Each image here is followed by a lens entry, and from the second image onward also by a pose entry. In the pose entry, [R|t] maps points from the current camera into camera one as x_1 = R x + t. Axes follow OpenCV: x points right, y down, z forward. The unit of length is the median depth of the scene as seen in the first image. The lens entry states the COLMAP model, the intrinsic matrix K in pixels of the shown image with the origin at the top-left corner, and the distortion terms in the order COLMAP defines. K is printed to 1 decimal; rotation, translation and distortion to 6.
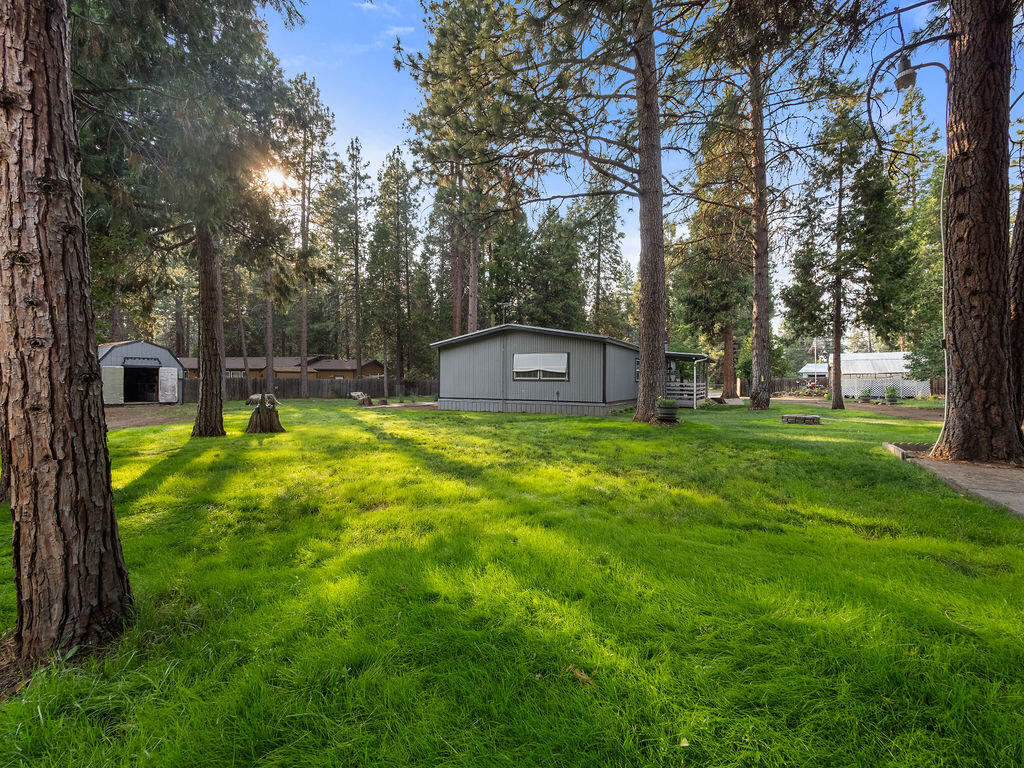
lens RADIAL K [[434.4, 0, 504.3], [0, 434.4, 387.5], [0, 0, 1]] dist [-0.004565, -0.001351]
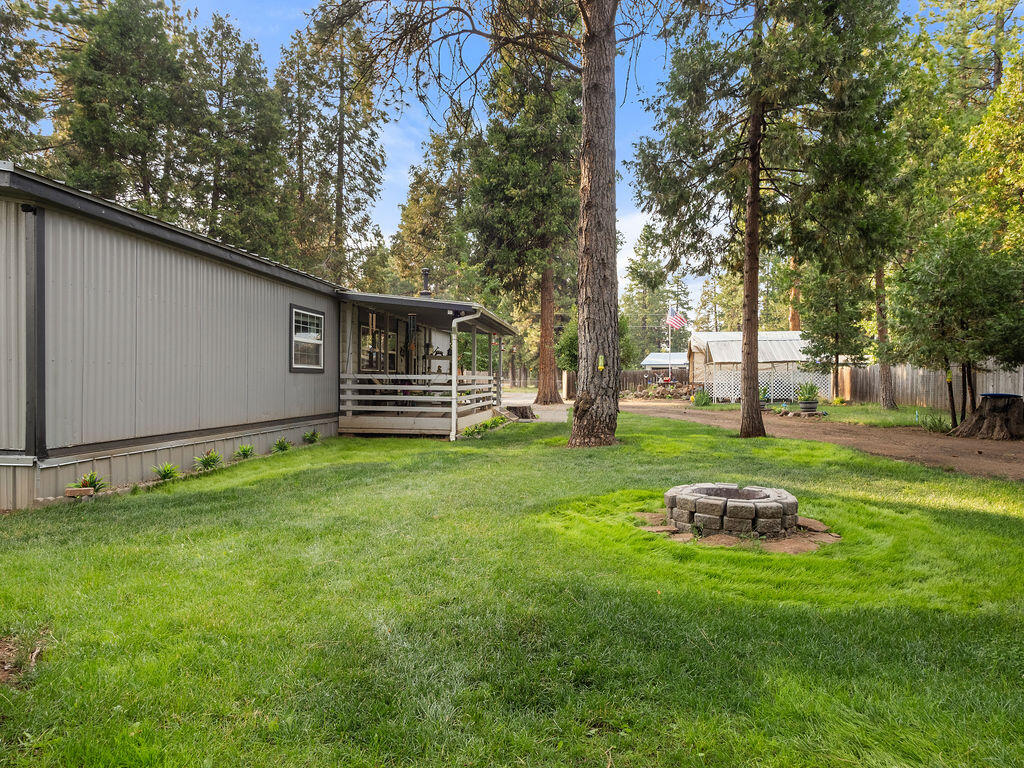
lens RADIAL K [[602.9, 0, 513.7], [0, 602.9, 383.2], [0, 0, 1]] dist [0.002305, 0.001214]
pose [[0.921805, 0.000267, 0.387654, 0.177421], [0.000725, 0.999997, -0.002411, -0.000861], [-0.387654, 0.002504, 0.921802, 0.300972]]
